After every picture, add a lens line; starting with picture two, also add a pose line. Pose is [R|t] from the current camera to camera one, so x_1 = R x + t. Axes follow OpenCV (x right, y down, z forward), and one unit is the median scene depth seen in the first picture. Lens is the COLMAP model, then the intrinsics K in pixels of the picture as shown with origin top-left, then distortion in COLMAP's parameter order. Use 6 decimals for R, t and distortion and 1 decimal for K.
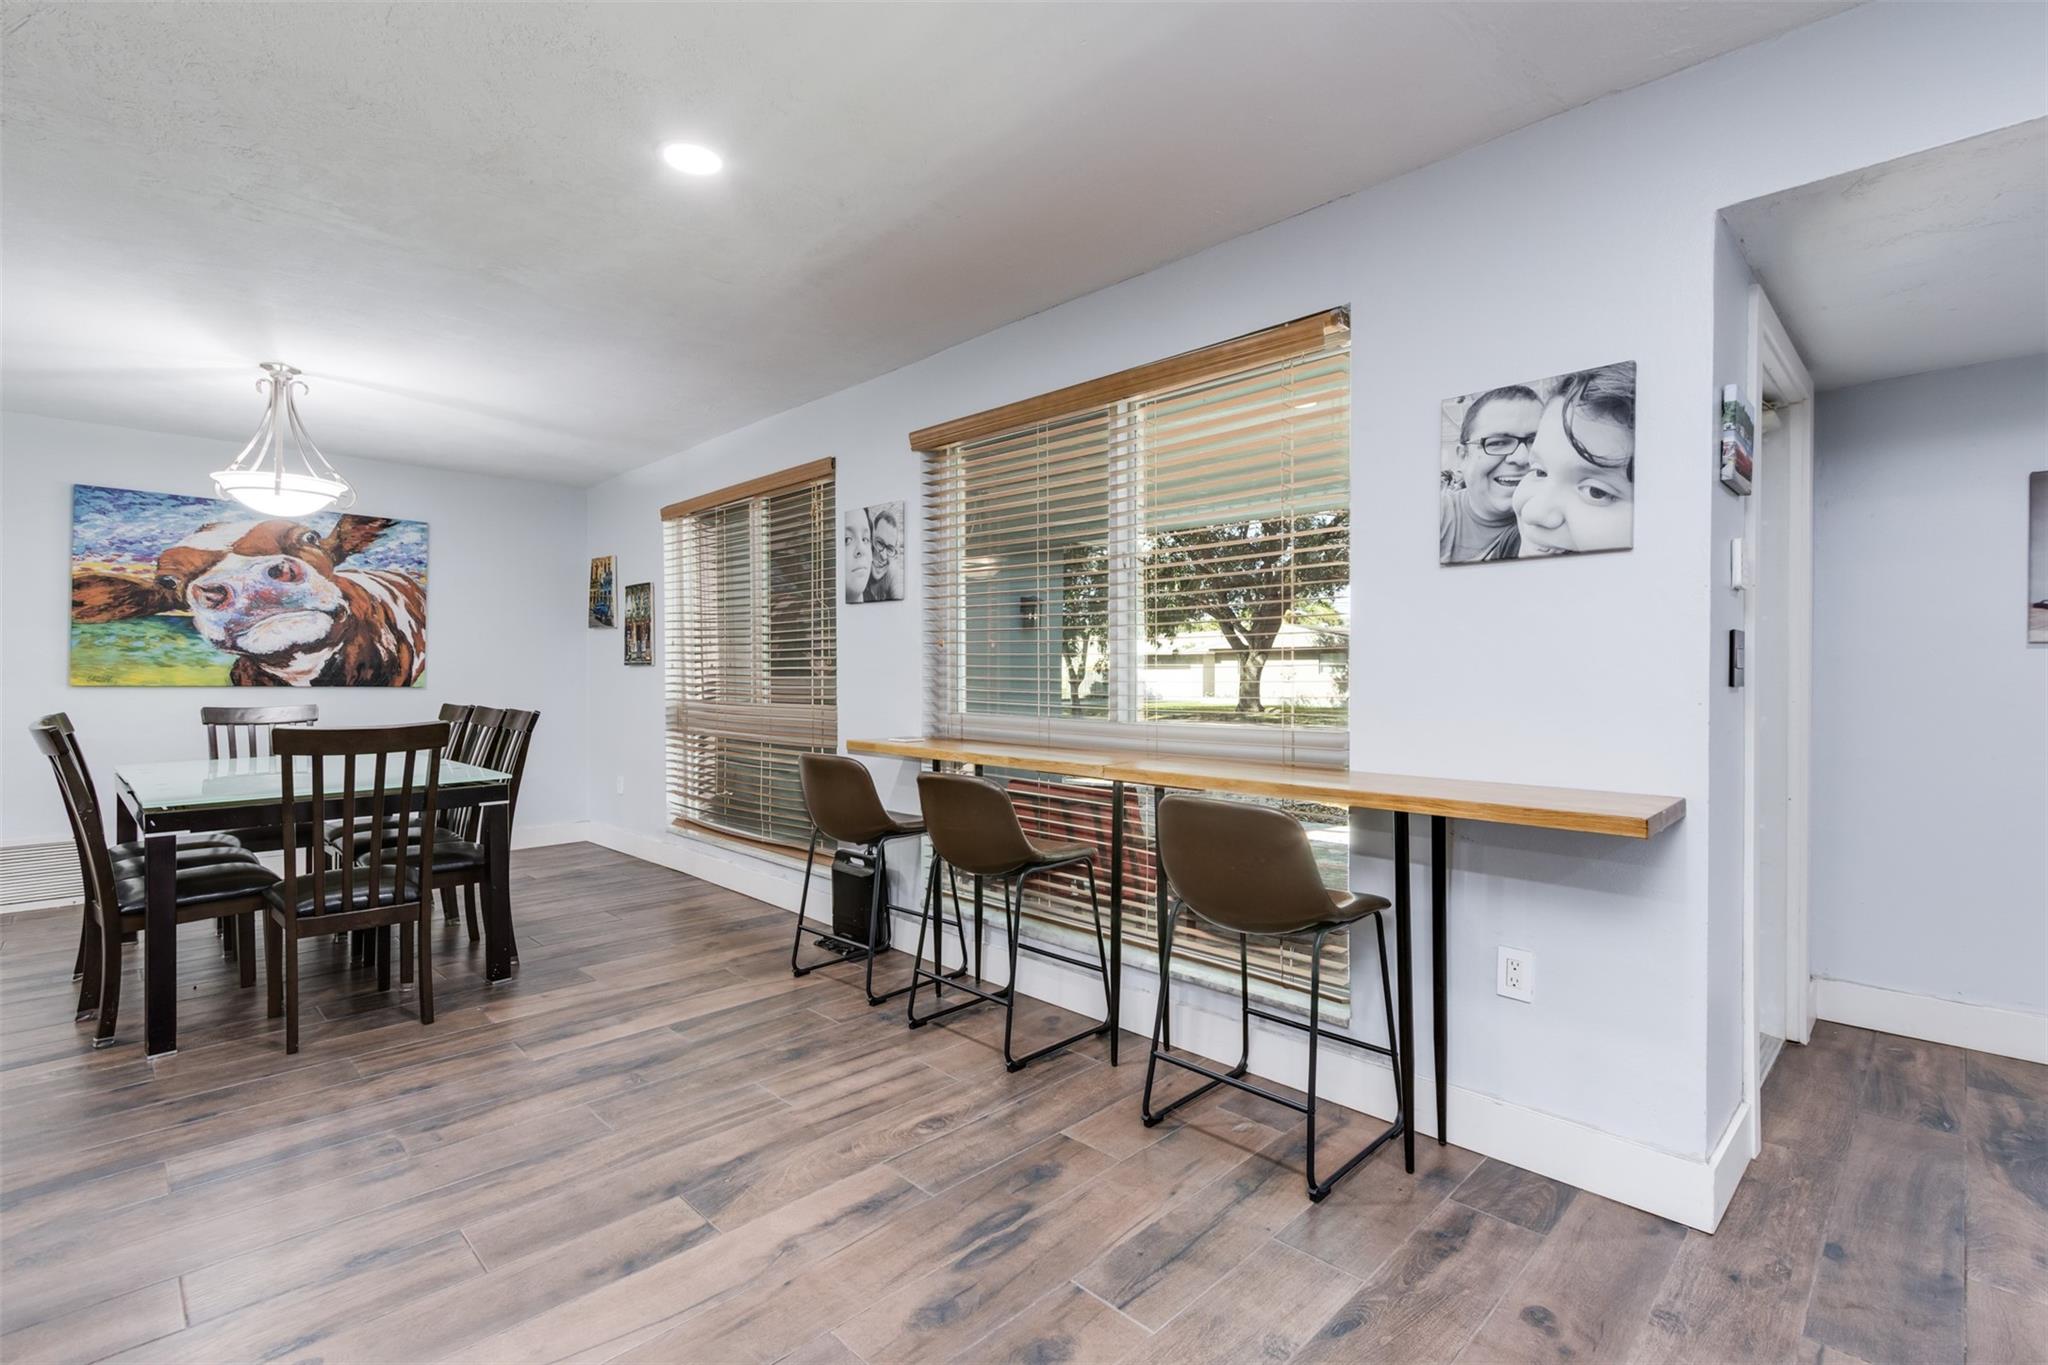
lens RADIAL K [[945.1, 0, 1021.8], [0, 945.1, 681.1], [0, 0, 1]] dist [0.008751, -0.003736]
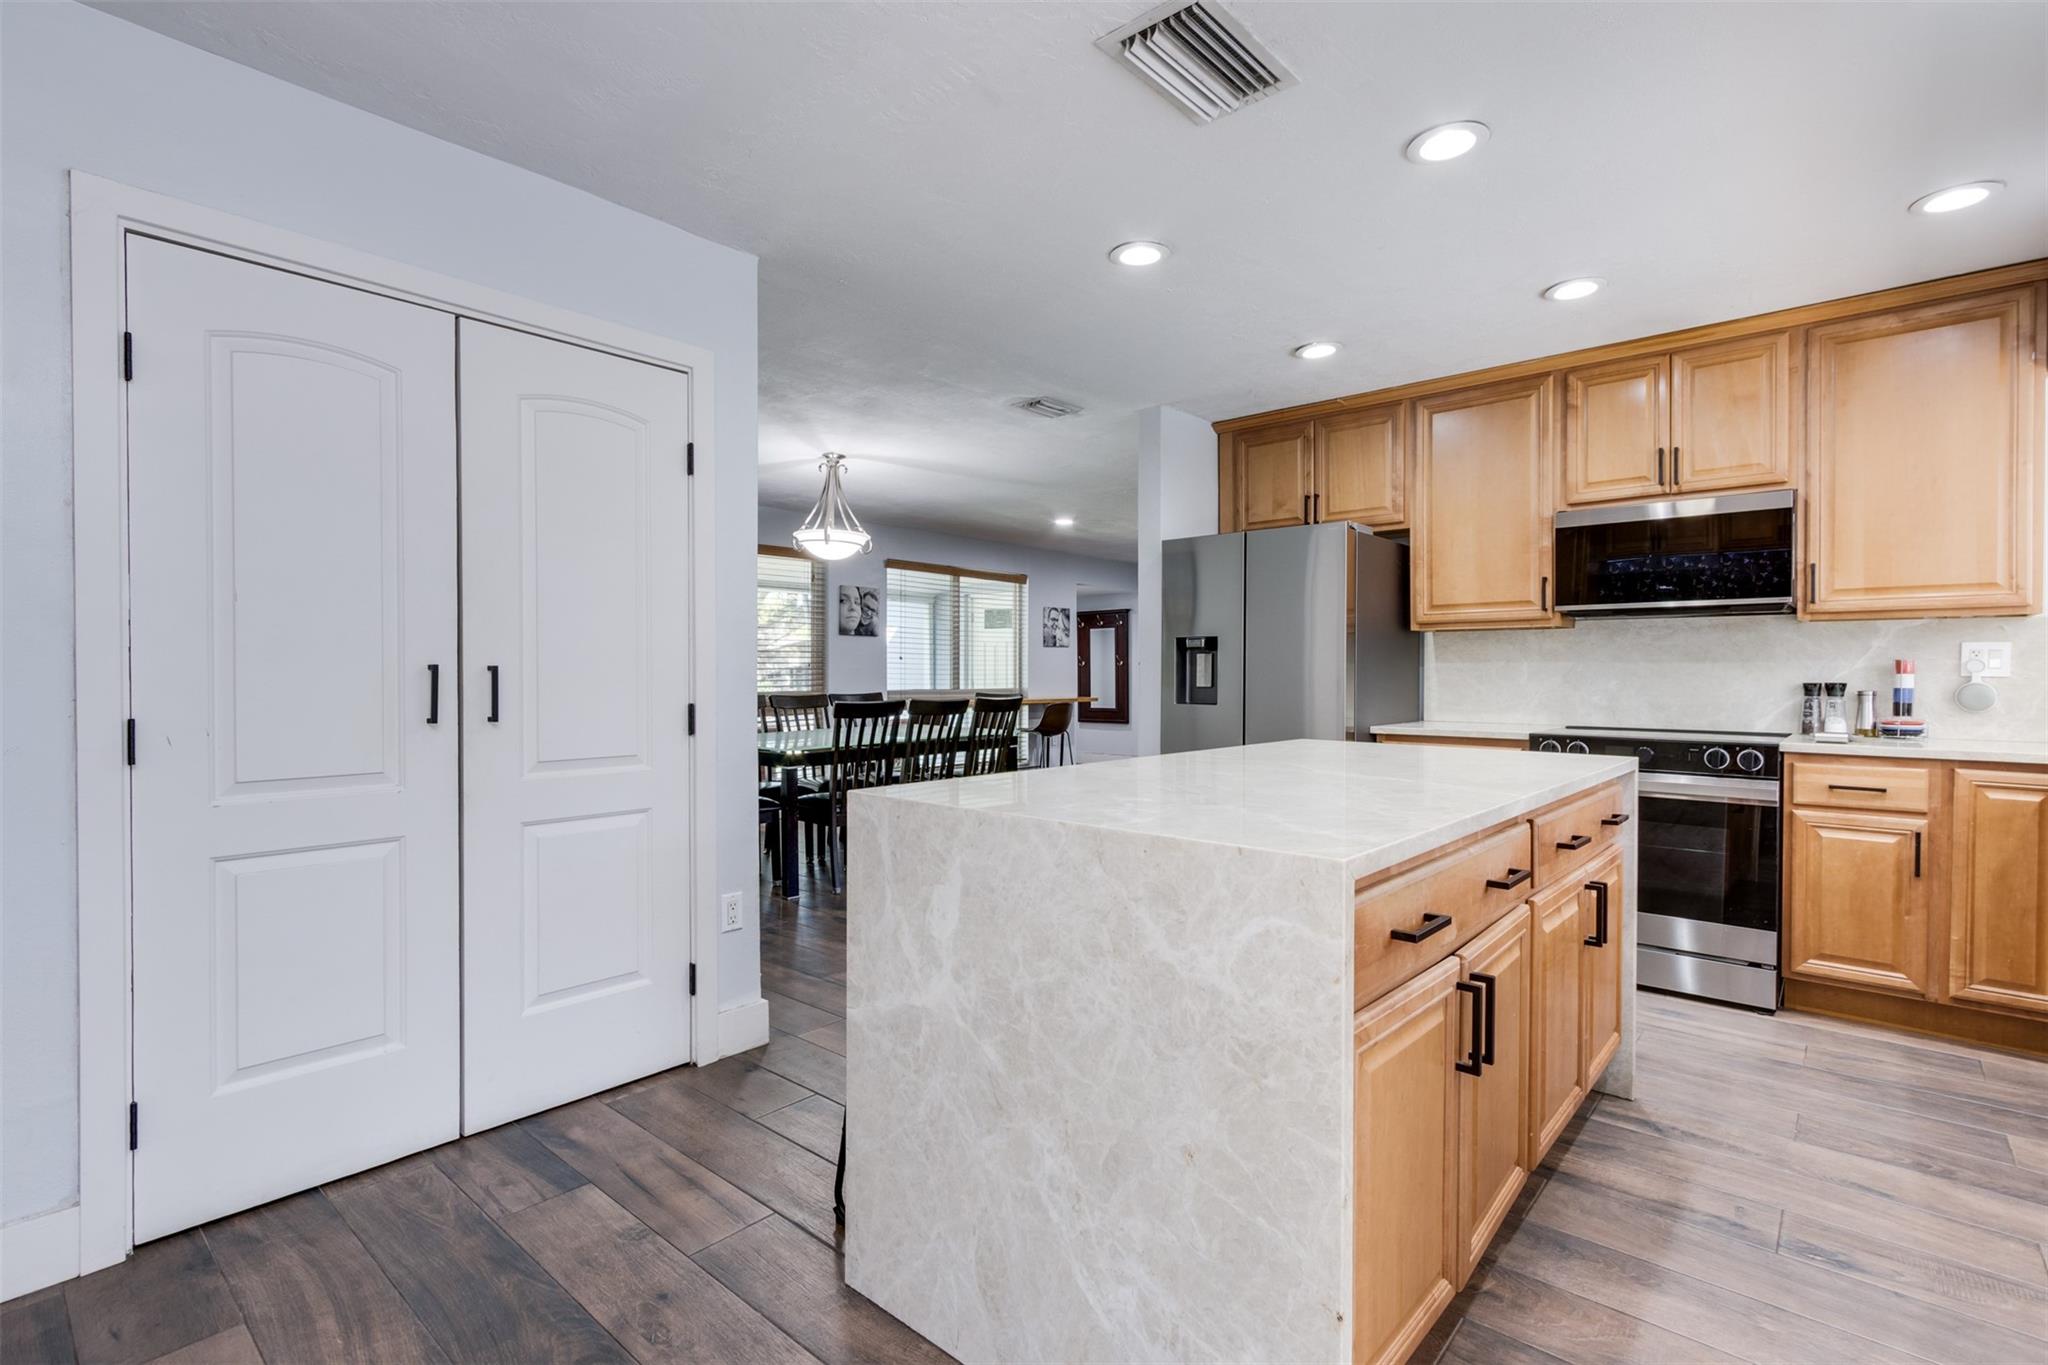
lens RADIAL K [[945.1, 0, 1039.8], [0, 945.1, 685.3], [0, 0, 1]] dist [0.008751, -0.003736]
pose [[-0.086756, -0.015961, 0.996102, -2.168668], [0.007613, 0.999832, 0.016684, -0.009739], [-0.996200, 0.009031, -0.086620, 0.802734]]
